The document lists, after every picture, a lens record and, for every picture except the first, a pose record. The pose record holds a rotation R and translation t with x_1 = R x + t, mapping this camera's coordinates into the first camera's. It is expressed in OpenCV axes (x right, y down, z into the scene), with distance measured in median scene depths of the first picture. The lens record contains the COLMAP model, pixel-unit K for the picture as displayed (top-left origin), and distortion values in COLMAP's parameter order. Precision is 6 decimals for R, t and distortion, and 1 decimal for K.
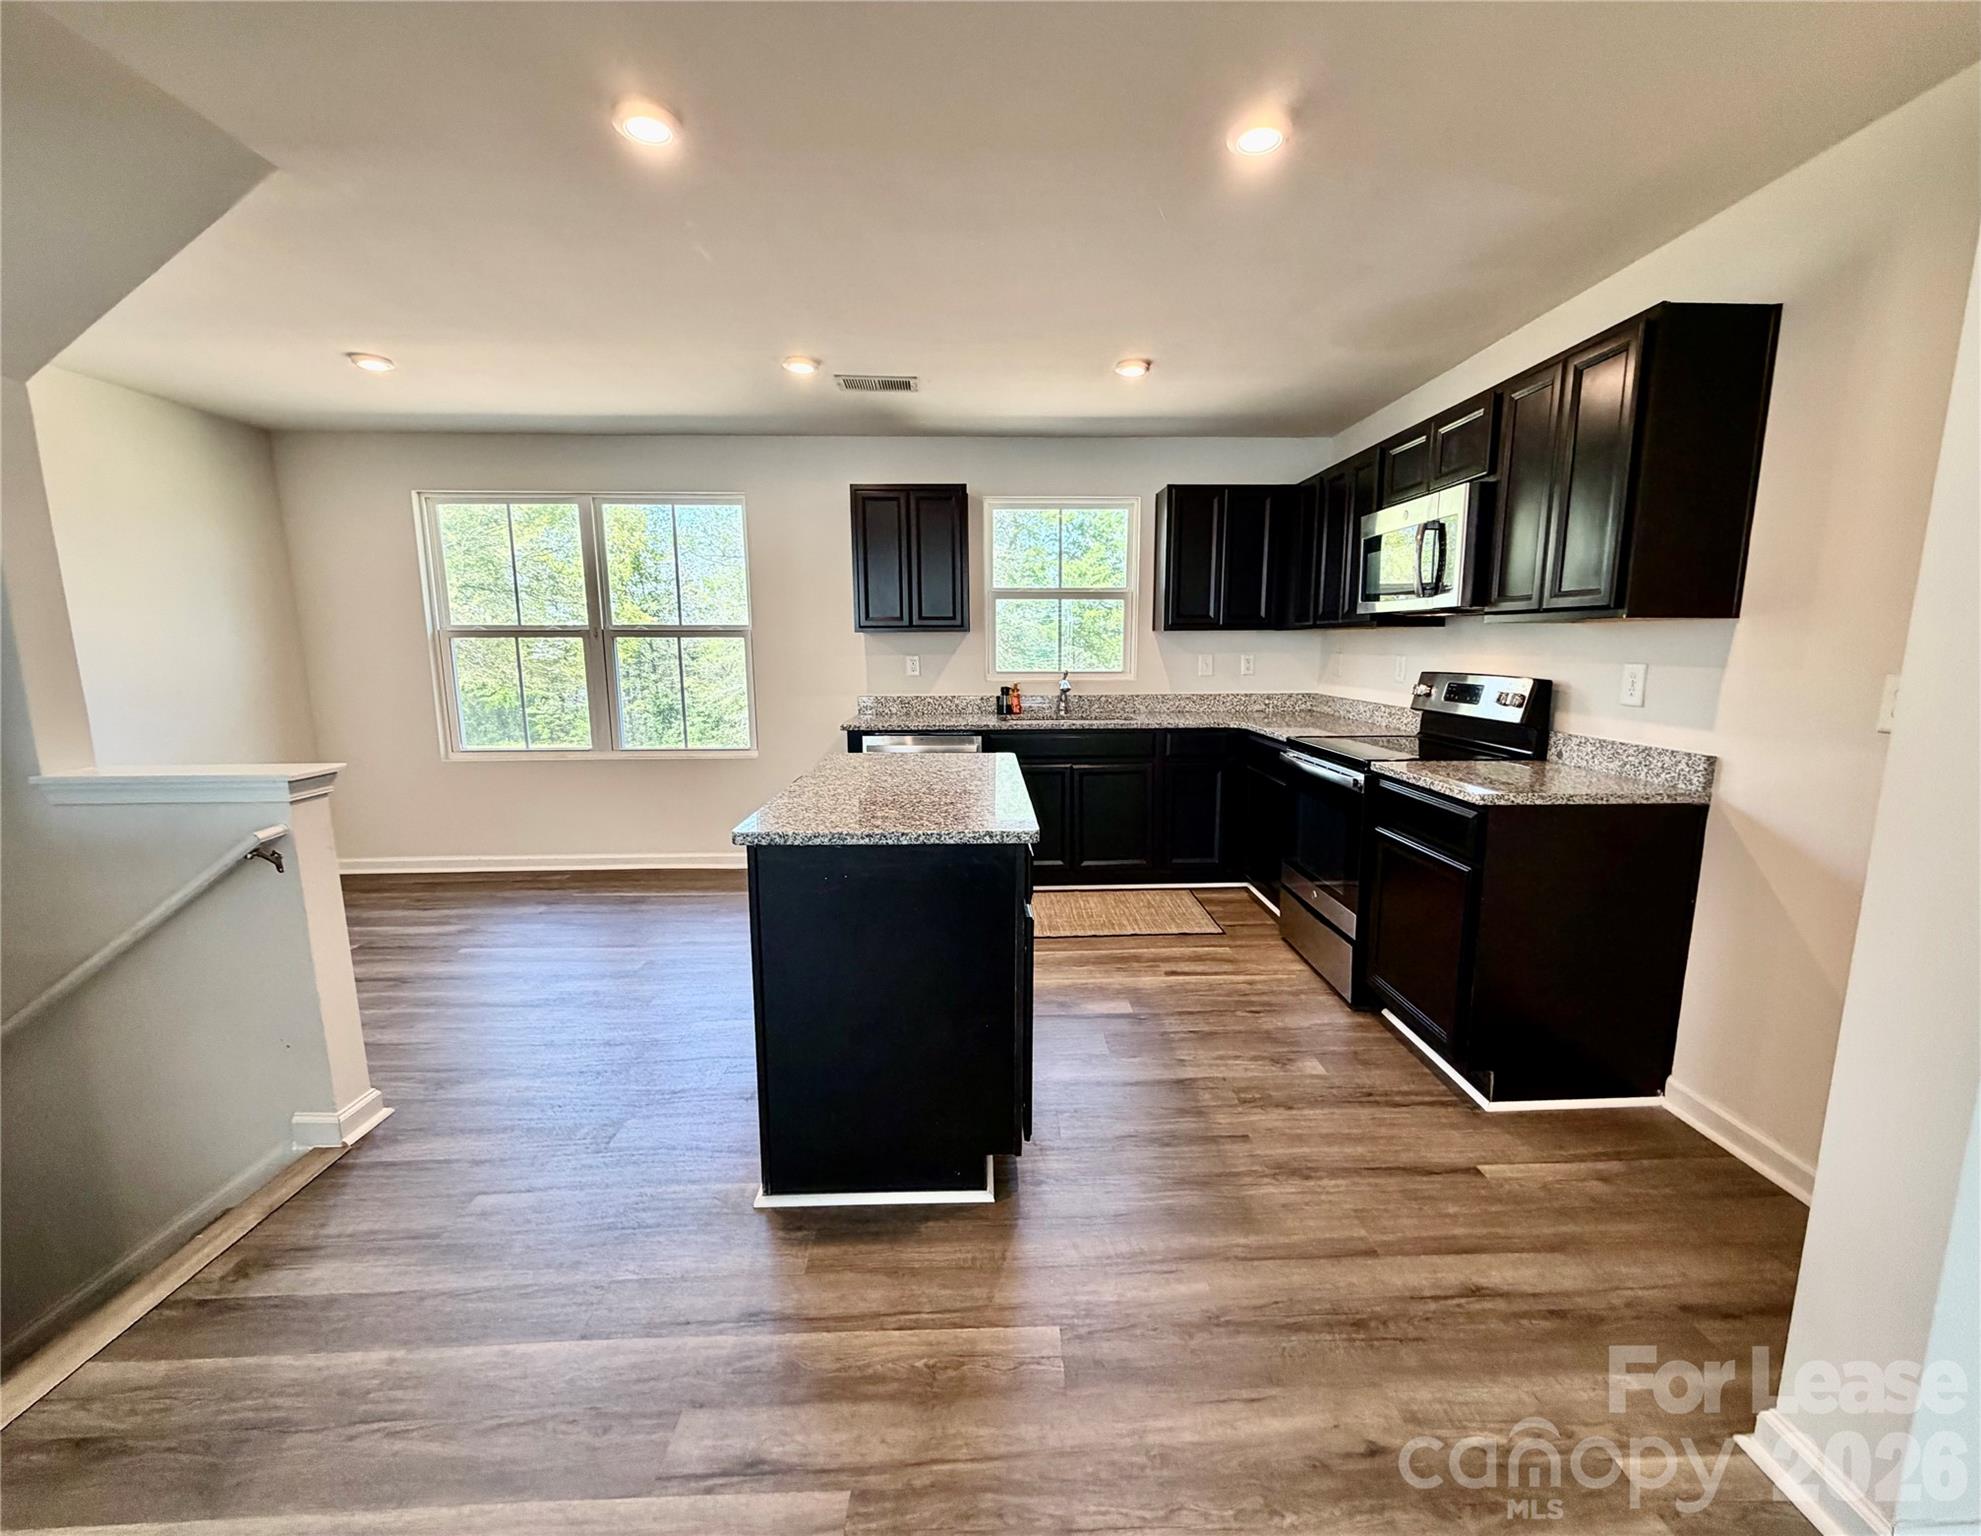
lens RADIAL K [[811.2, 0, 1014.3], [0, 811.2, 768.0], [0, 0, 1]] dist [-0.001629, 0.000350]
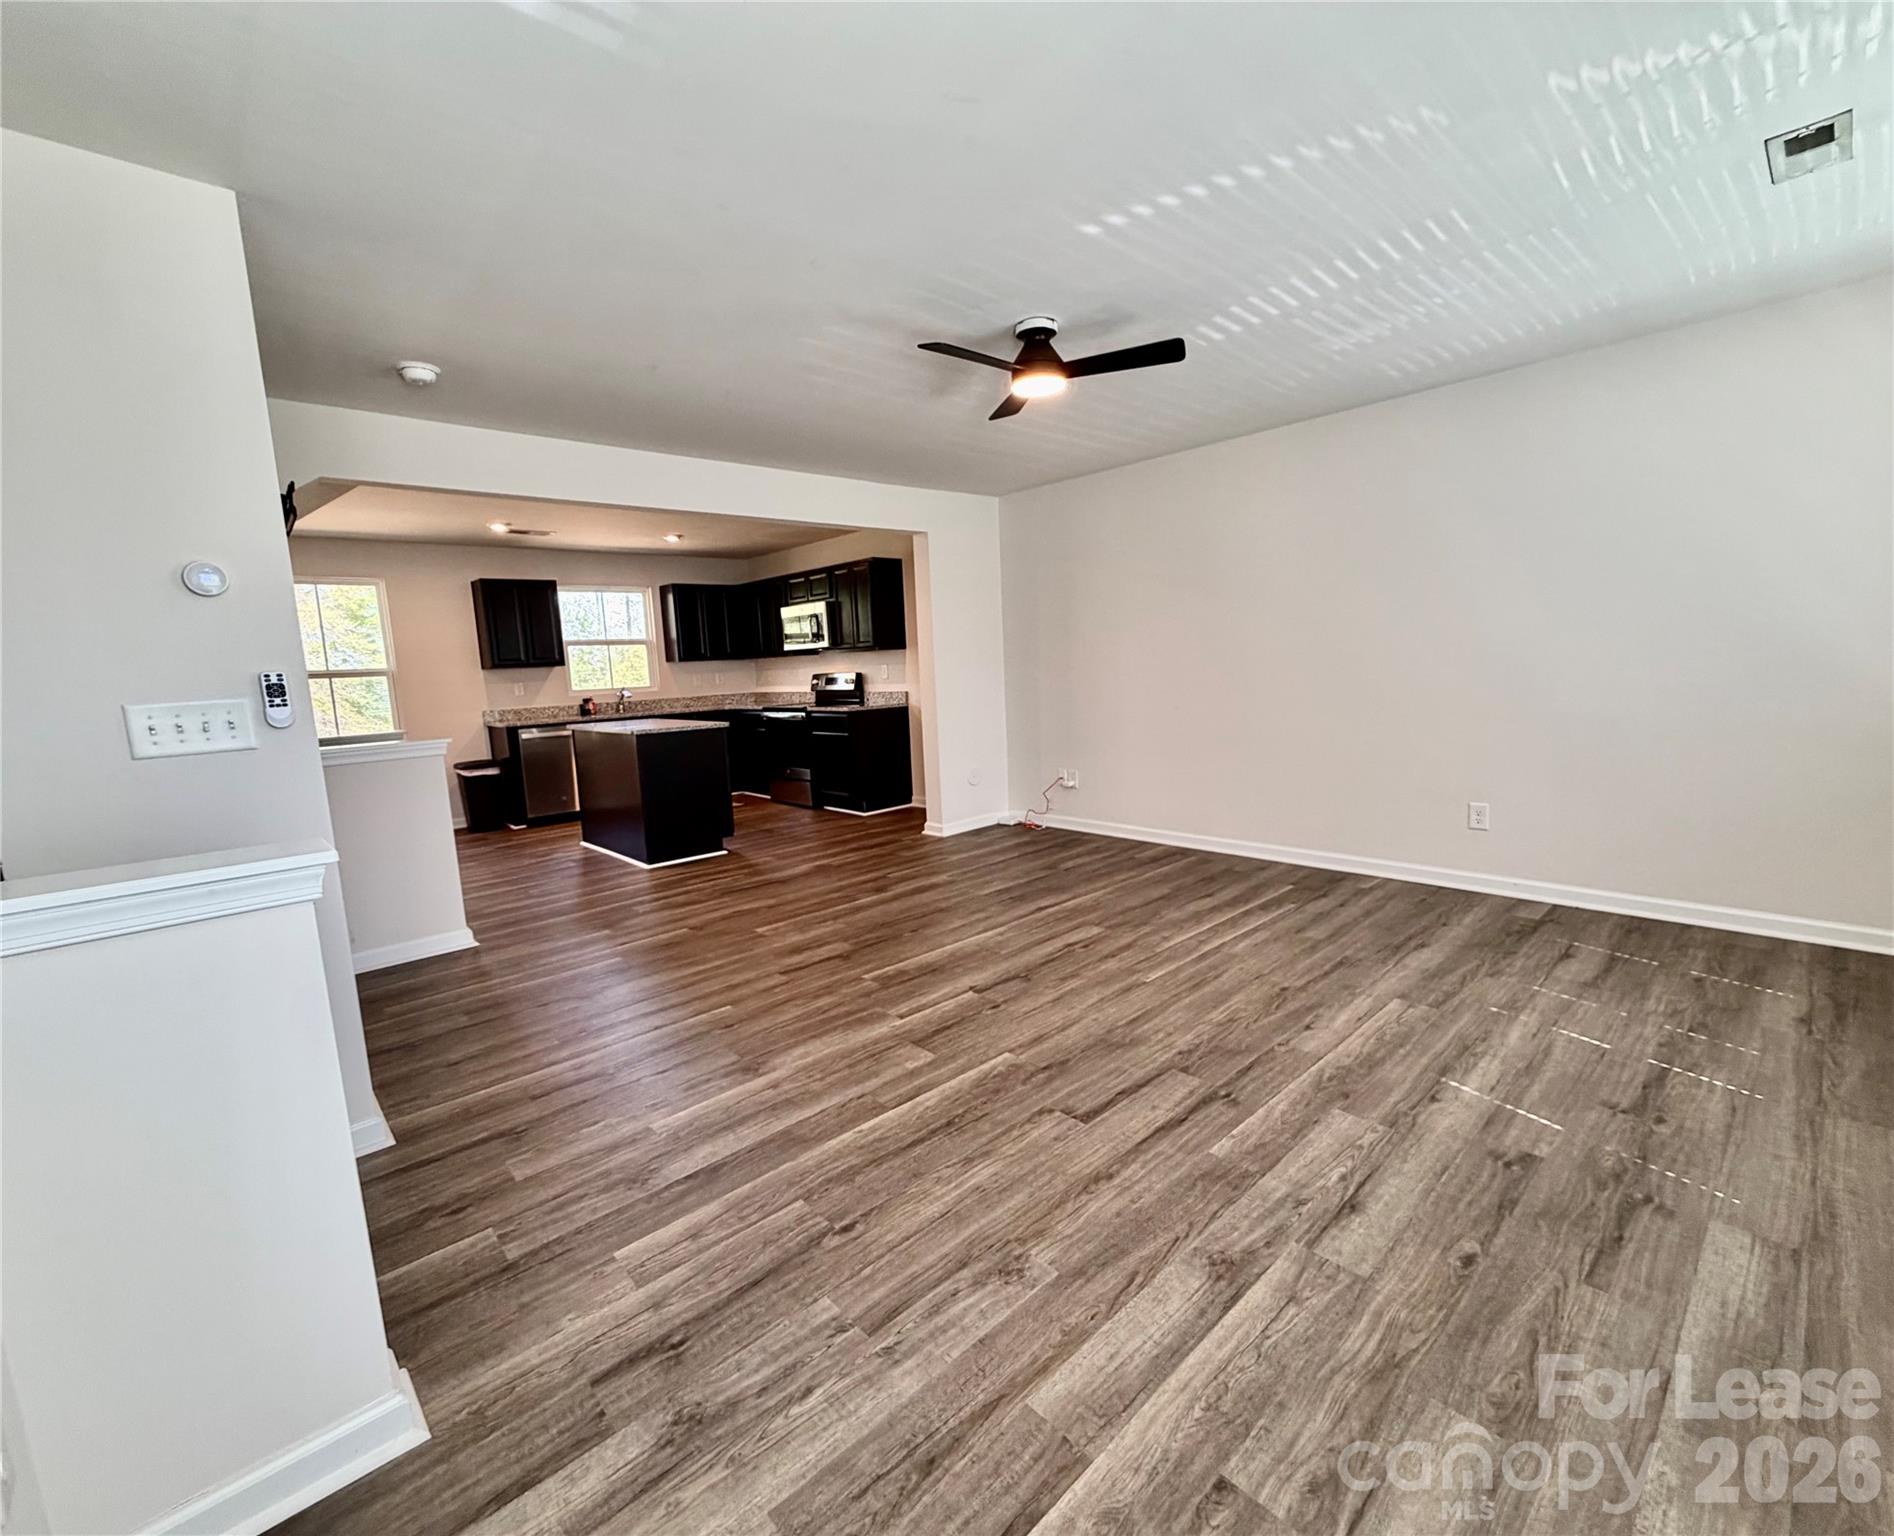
lens RADIAL K [[815.6, 0, 959.4], [0, 815.6, 772.7], [0, 0, 1]] dist [0.000360, -0.000197]
pose [[0.757880, -0.121057, 0.641064, -0.719026], [0.145627, 0.989231, 0.014640, 0.188777], [-0.635933, 0.082261, 0.767348, -1.044097]]
